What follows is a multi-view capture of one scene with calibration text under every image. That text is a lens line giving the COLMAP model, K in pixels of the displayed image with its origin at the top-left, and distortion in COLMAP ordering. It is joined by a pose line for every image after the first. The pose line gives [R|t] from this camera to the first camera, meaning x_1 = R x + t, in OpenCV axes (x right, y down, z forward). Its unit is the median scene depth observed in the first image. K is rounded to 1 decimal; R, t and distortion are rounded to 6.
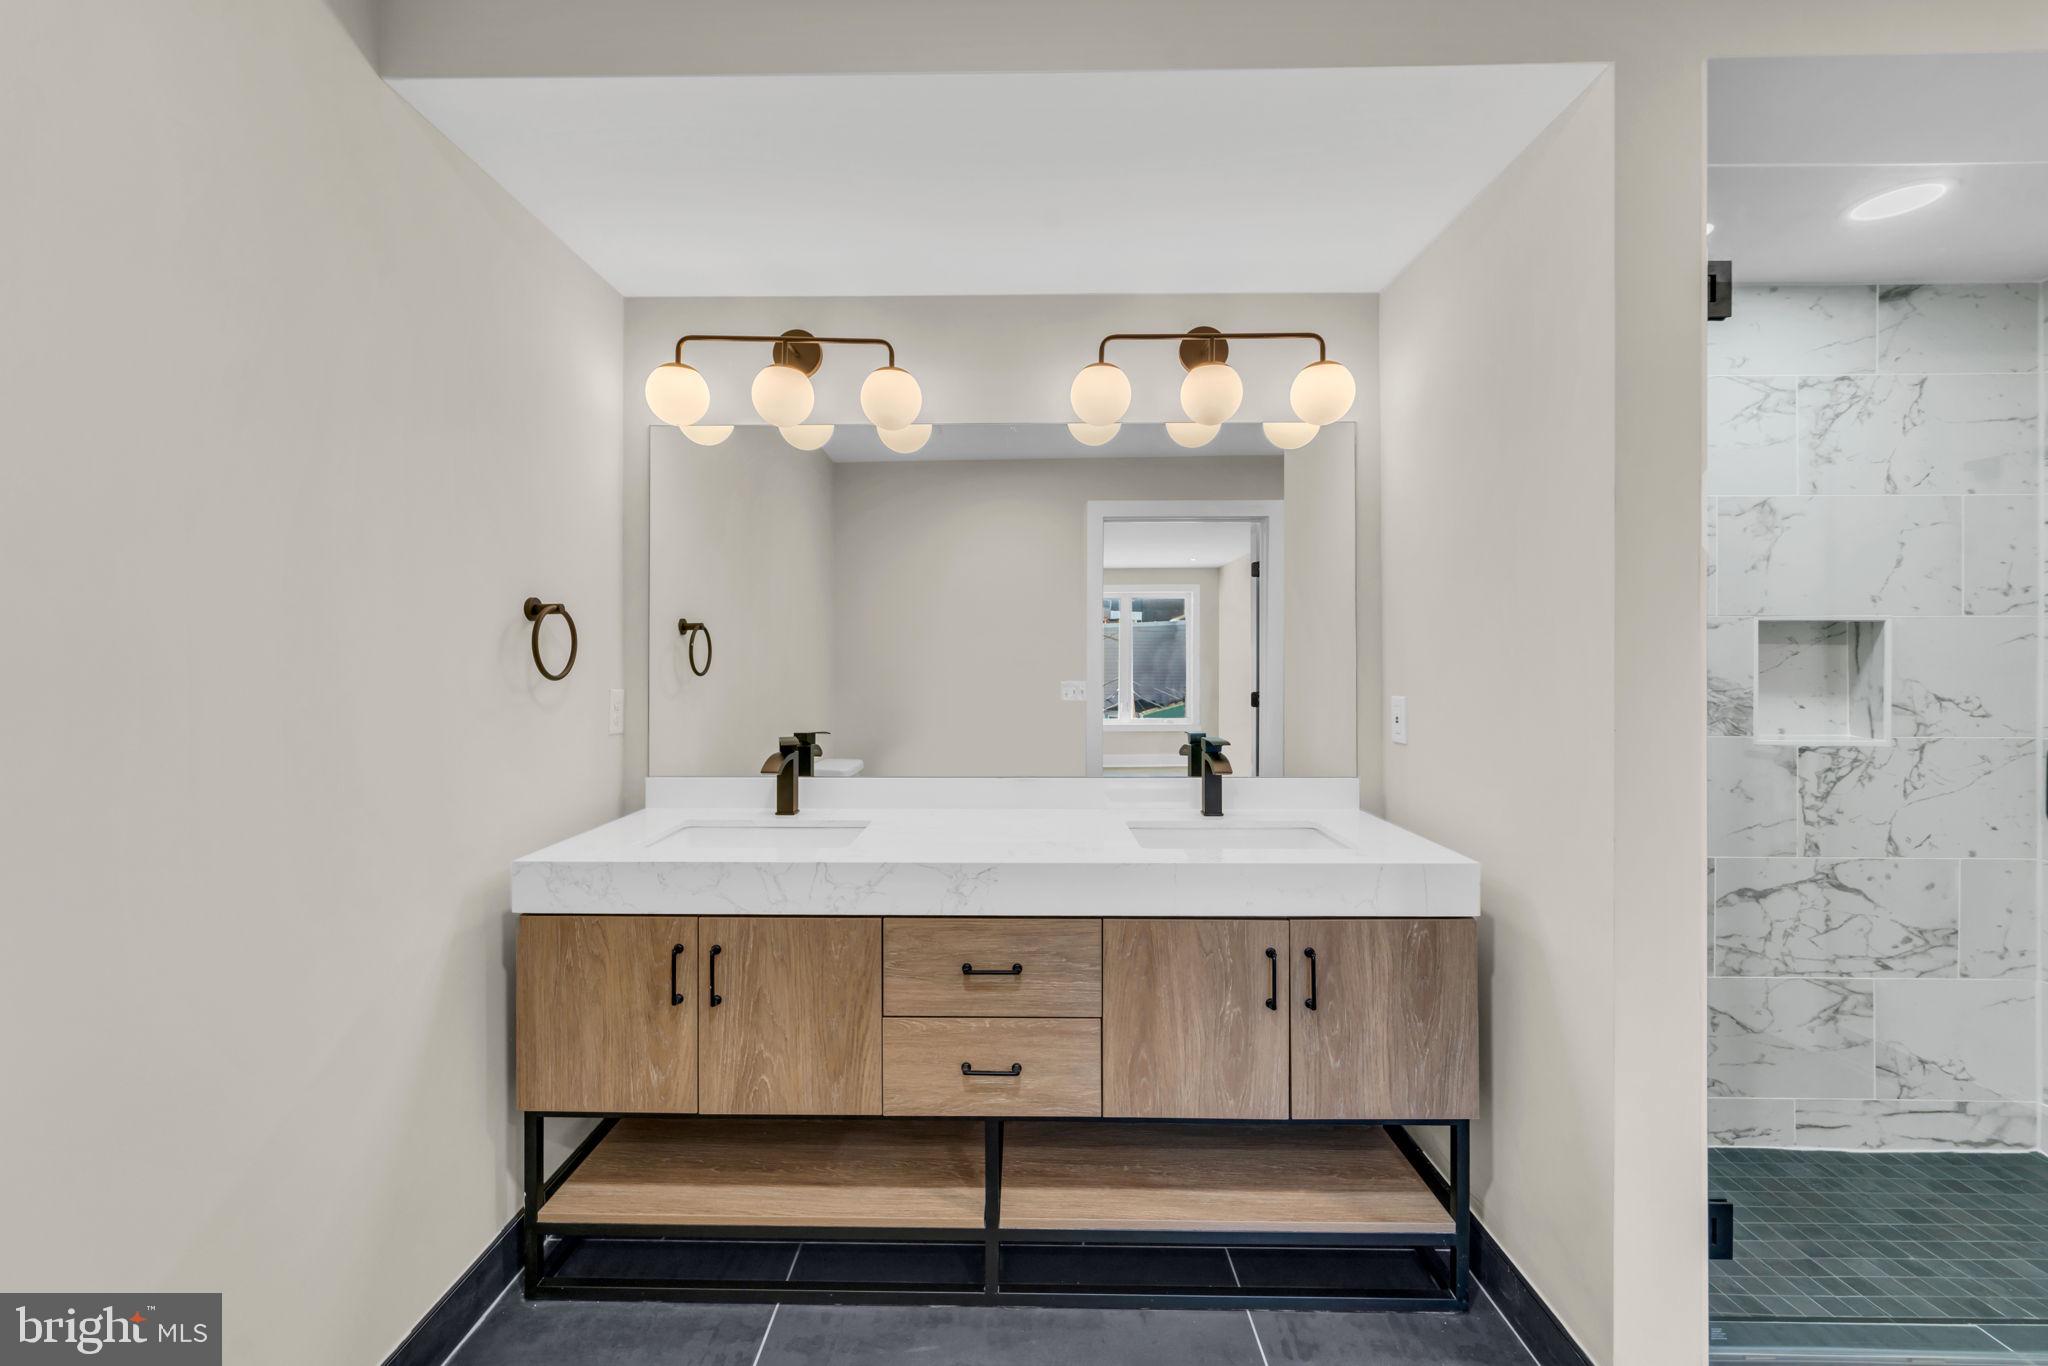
lens RADIAL K [[822.6, 0, 1018.3], [0, 822.6, 657.5], [0, 0, 1]] dist [0.001257, 0.000351]
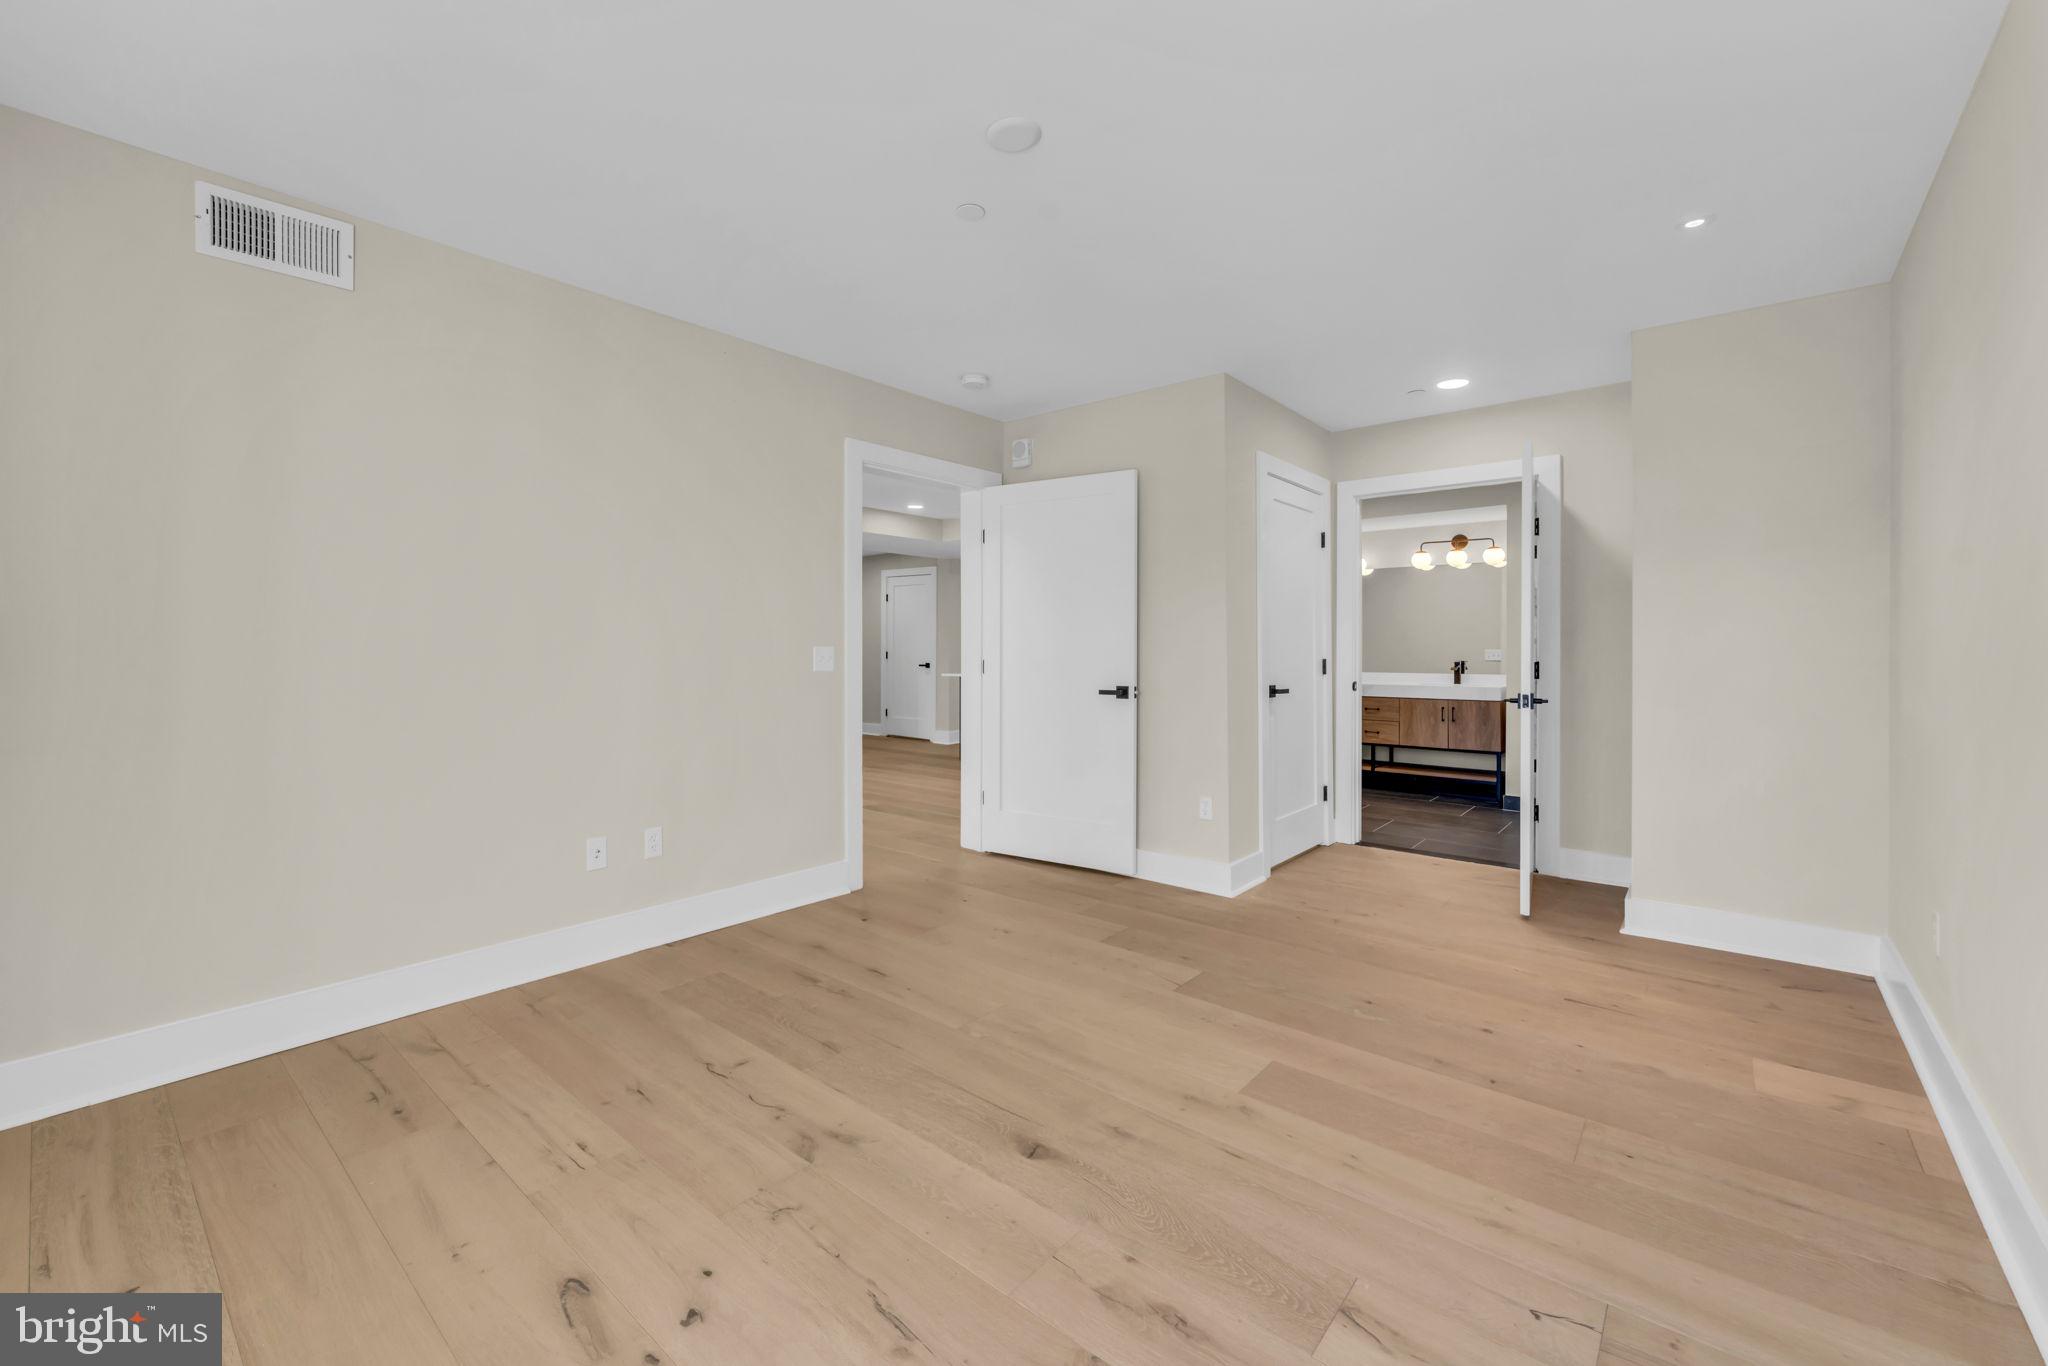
lens RADIAL K [[835.9, 0, 975.5], [0, 835.9, 647.5], [0, 0, 1]] dist [-0.000055, -0.000284]
pose [[0.747980, -0.000032, -0.663721, 1.334398], [0.002967, 0.999990, 0.003295, 0.031854], [0.663714, -0.004434, 0.747973, -3.699785]]
